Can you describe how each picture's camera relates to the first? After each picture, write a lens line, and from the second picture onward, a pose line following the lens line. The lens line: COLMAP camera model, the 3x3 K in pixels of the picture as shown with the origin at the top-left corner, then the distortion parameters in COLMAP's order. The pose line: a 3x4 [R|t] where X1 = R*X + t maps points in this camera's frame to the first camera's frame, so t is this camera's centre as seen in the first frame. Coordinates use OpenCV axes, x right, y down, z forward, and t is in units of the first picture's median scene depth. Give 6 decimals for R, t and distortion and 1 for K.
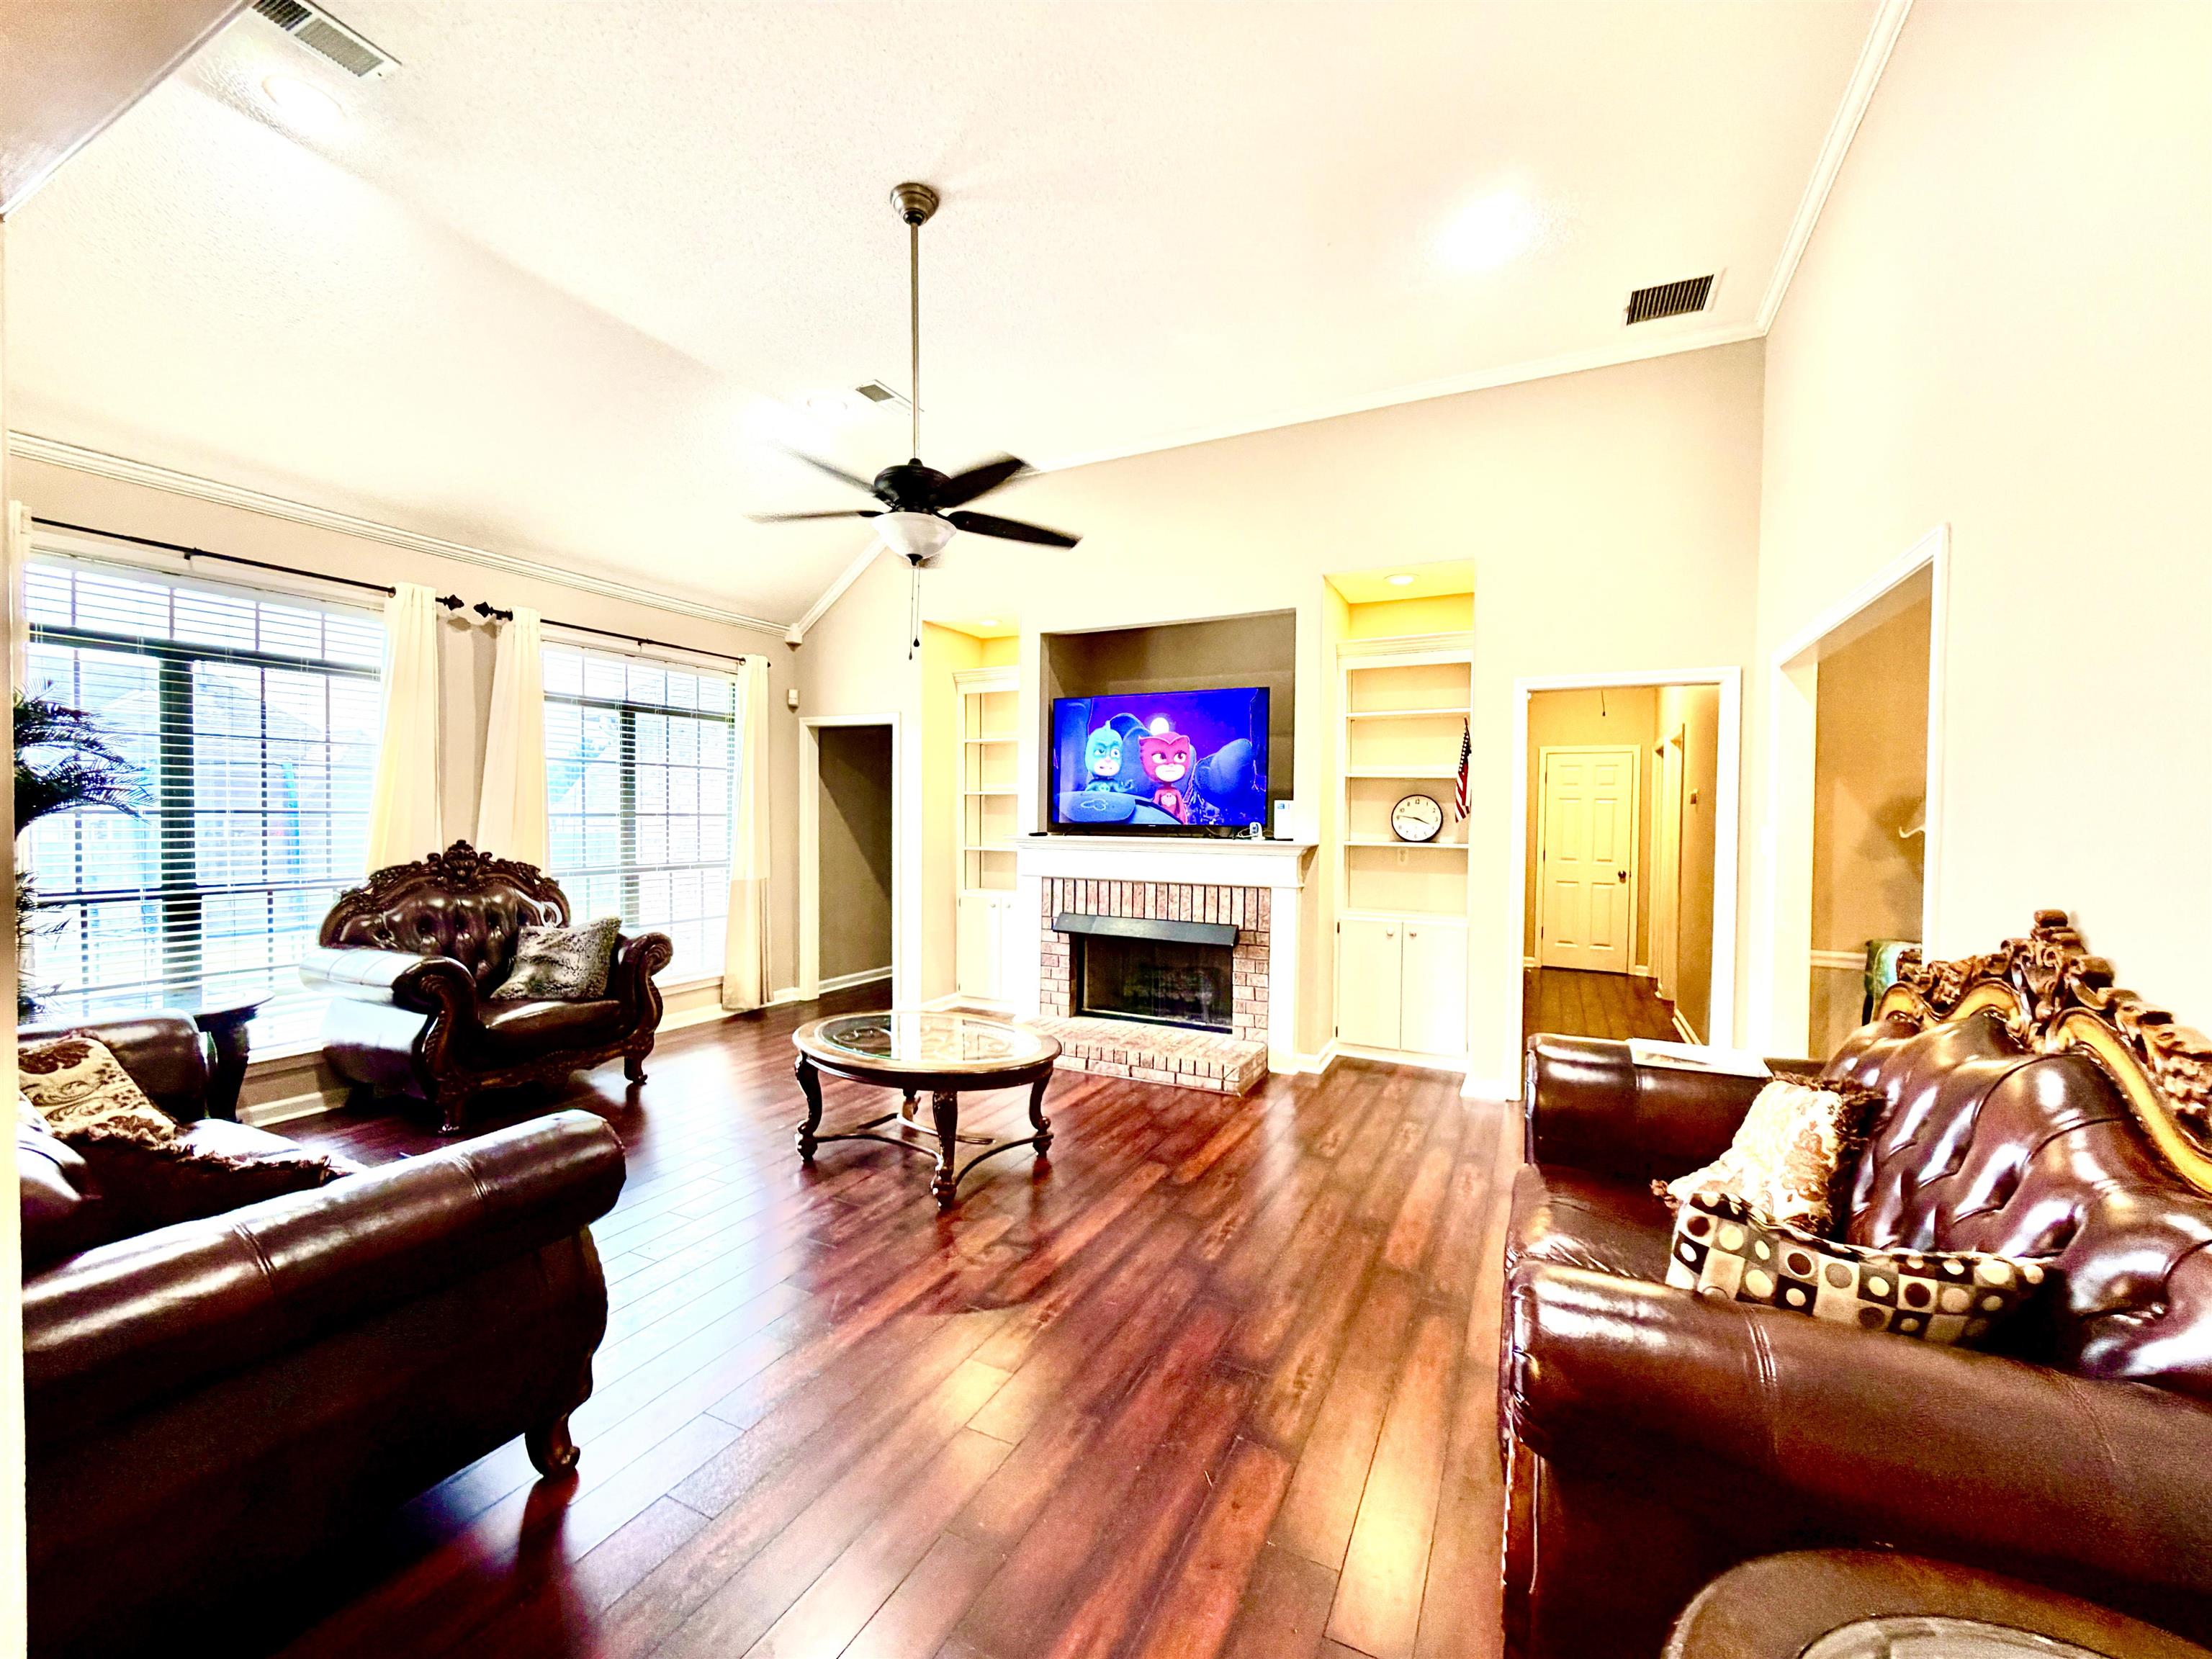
lens RADIAL K [[883.6, 0, 1118.8], [0, 883.6, 833.9], [0, 0, 1]] dist [0.000969, 0.000145]
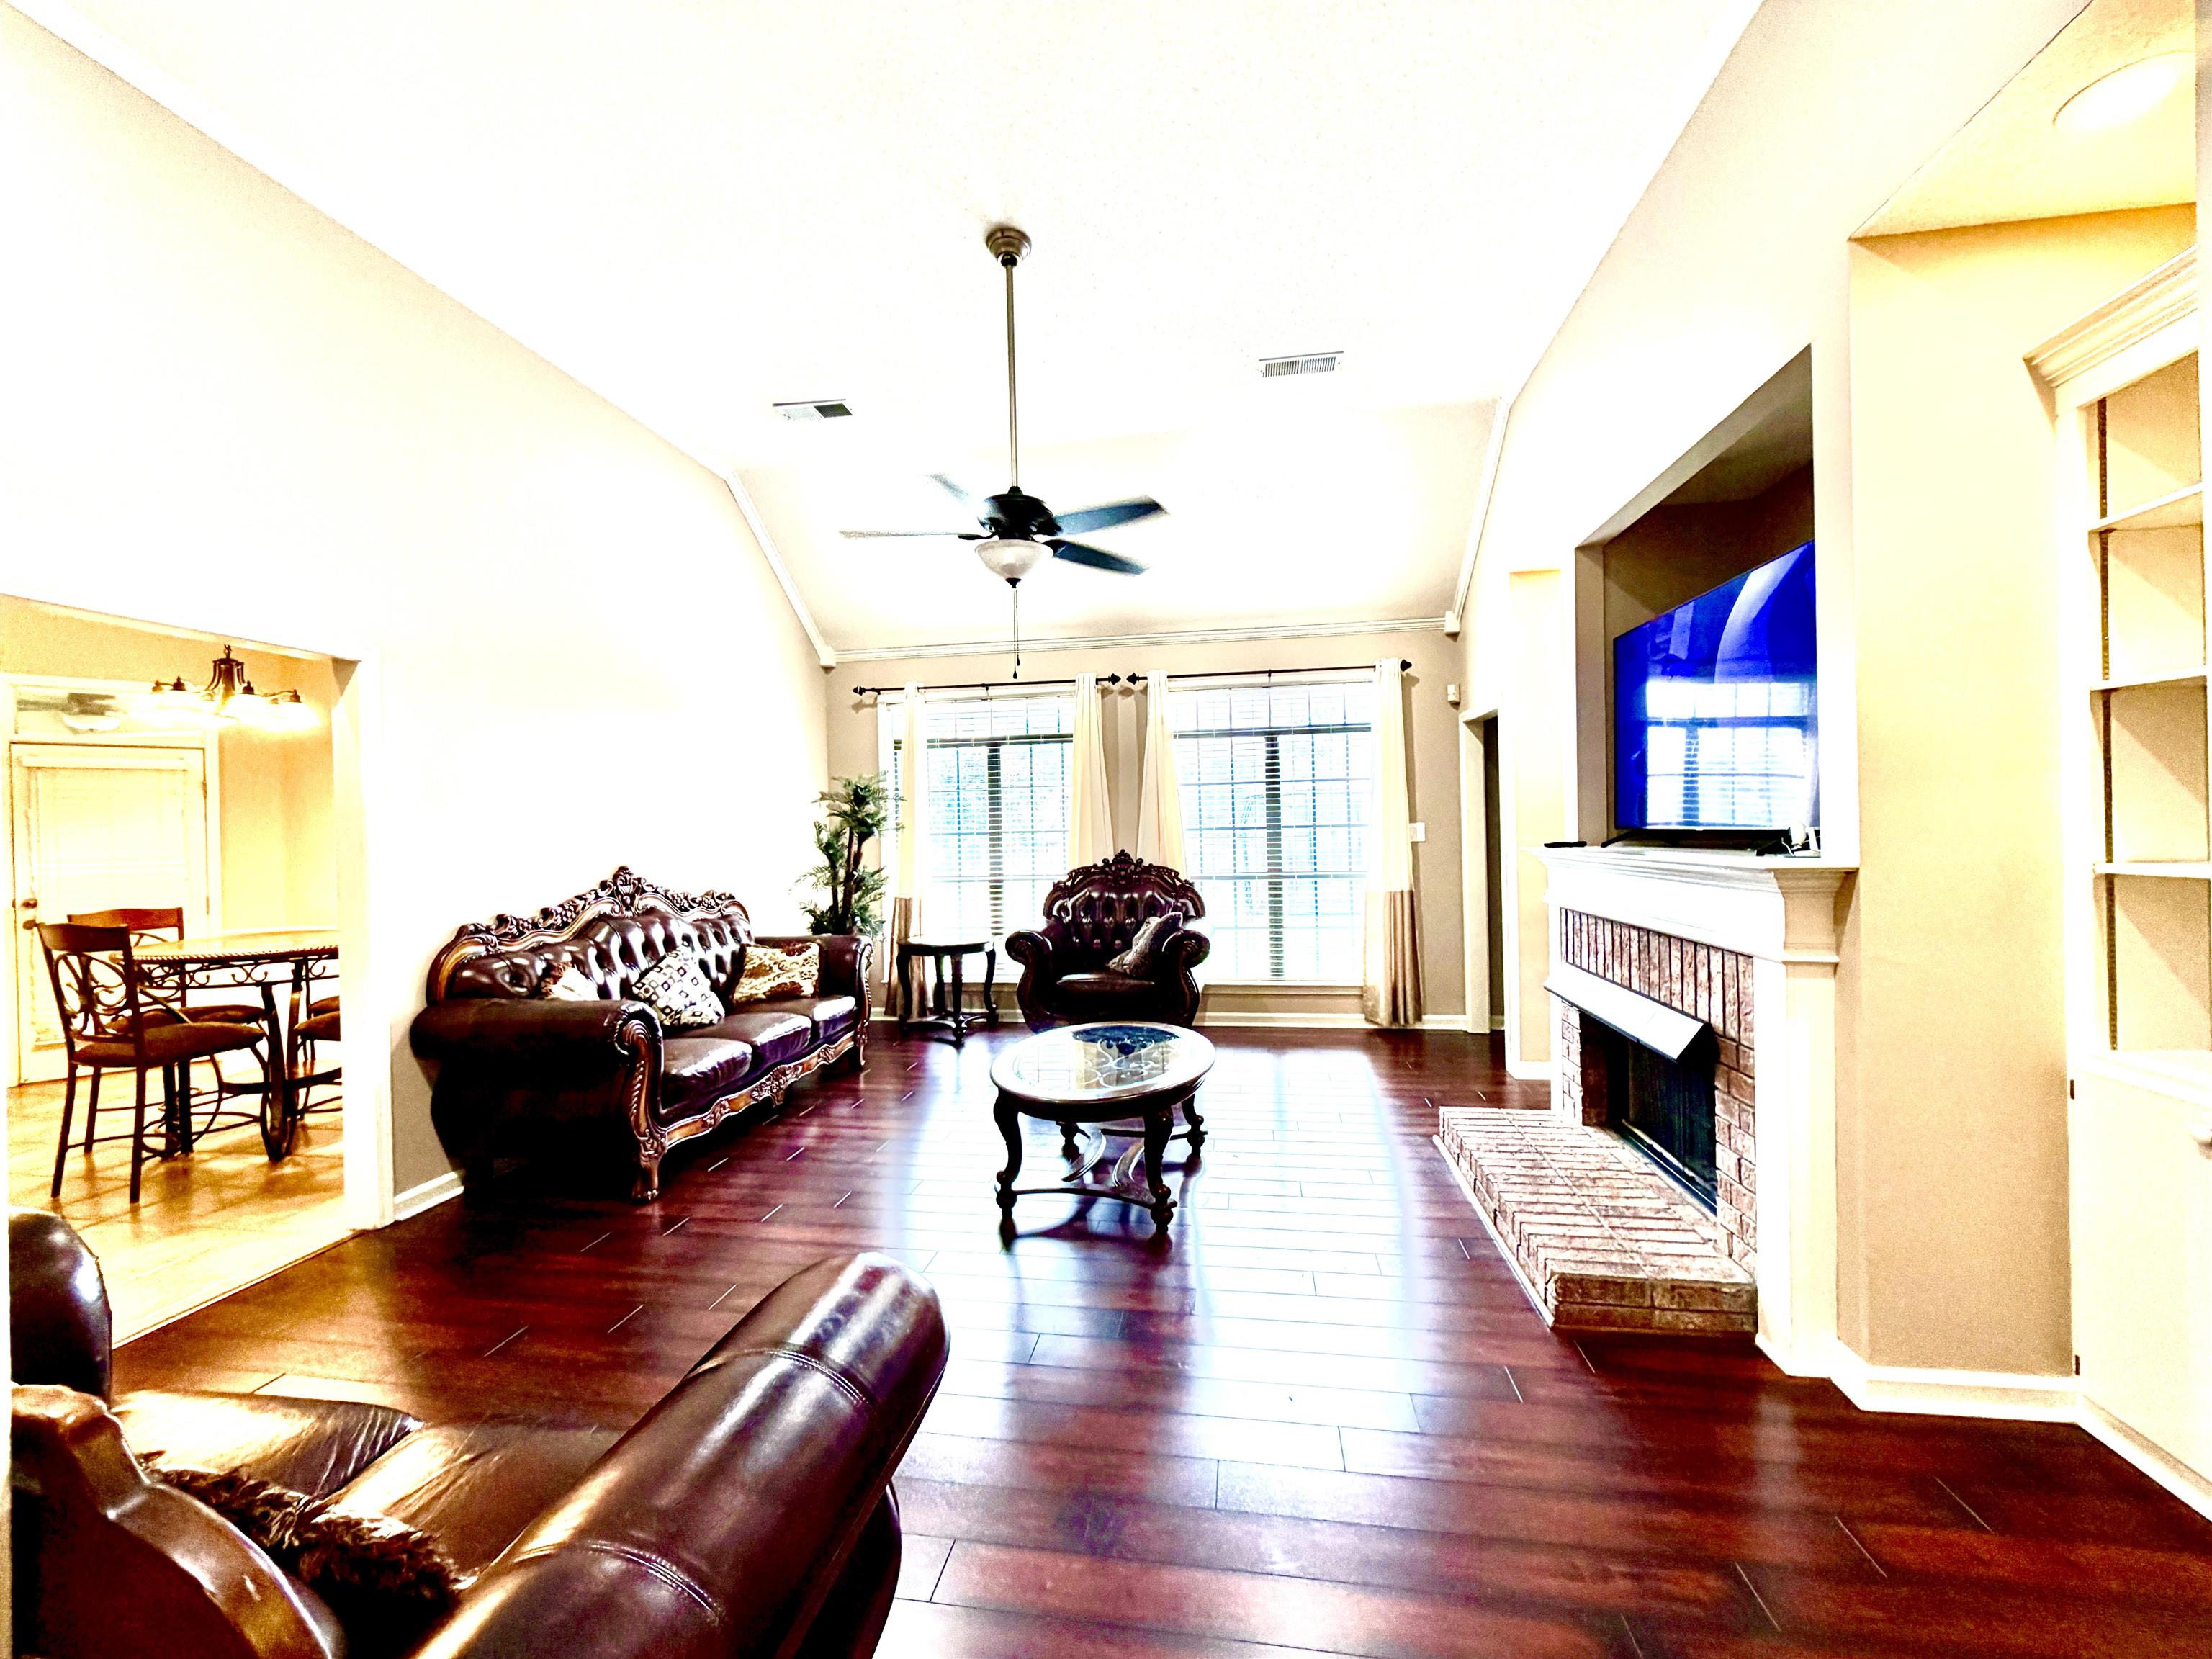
lens RADIAL K [[883.6, 0, 1117.0], [0, 883.6, 836.4], [0, 0, 1]] dist [0.000969, 0.000145]
pose [[0.306517, -0.029473, -0.951409, 0.483892], [0.001075, 0.999531, -0.030617, 0.025242], [0.951865, 0.008362, 0.306405, 0.498605]]
